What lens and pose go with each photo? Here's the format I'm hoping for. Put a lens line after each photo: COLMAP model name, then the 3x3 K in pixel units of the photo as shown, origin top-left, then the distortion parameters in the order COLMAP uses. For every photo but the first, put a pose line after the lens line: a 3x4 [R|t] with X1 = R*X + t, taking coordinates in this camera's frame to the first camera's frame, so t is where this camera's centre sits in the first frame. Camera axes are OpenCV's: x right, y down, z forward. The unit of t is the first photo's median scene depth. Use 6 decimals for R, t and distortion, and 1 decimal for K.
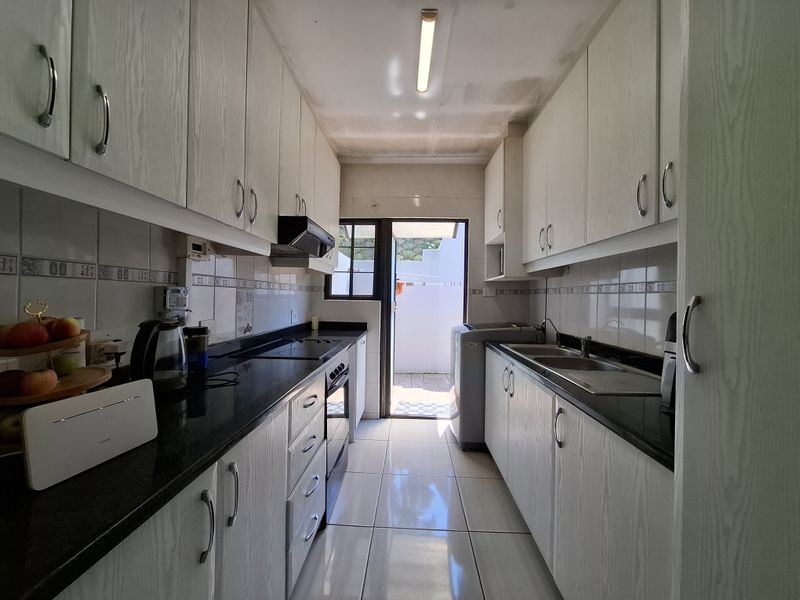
lens RADIAL K [[316.4, 0, 400.4], [0, 316.4, 295.8], [0, 0, 1]] dist [0.001082, -0.000316]
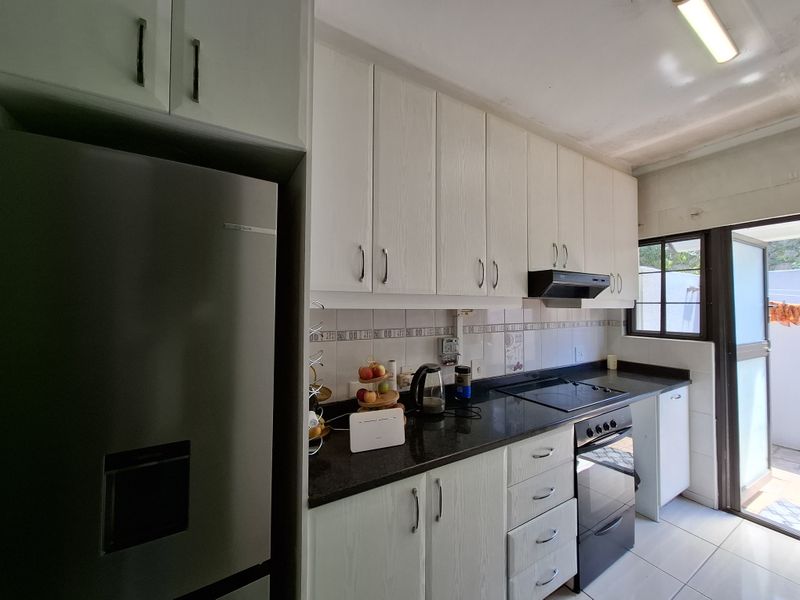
lens RADIAL K [[316.4, 0, 400.4], [0, 316.4, 295.8], [0, 0, 1]] dist [0.001082, -0.000316]
pose [[0.544140, -0.040455, -0.838018, 0.208696], [0.008165, 0.999045, -0.042926, -0.085760], [0.838954, 0.016515, 0.543951, 0.010626]]
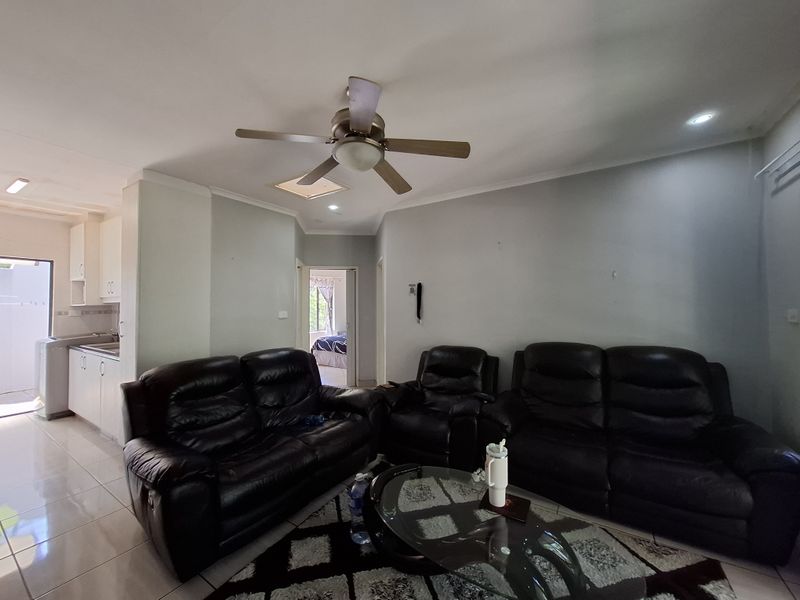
lens RADIAL K [[316.4, 0, 400.4], [0, 316.4, 295.8], [0, 0, 1]] dist [0.001082, -0.000316]
pose [[0.506173, -0.000172, 0.862432, -0.263129], [0.013586, 0.999877, -0.007775, -0.074149], [-0.862325, 0.015652, 0.506113, -1.250617]]
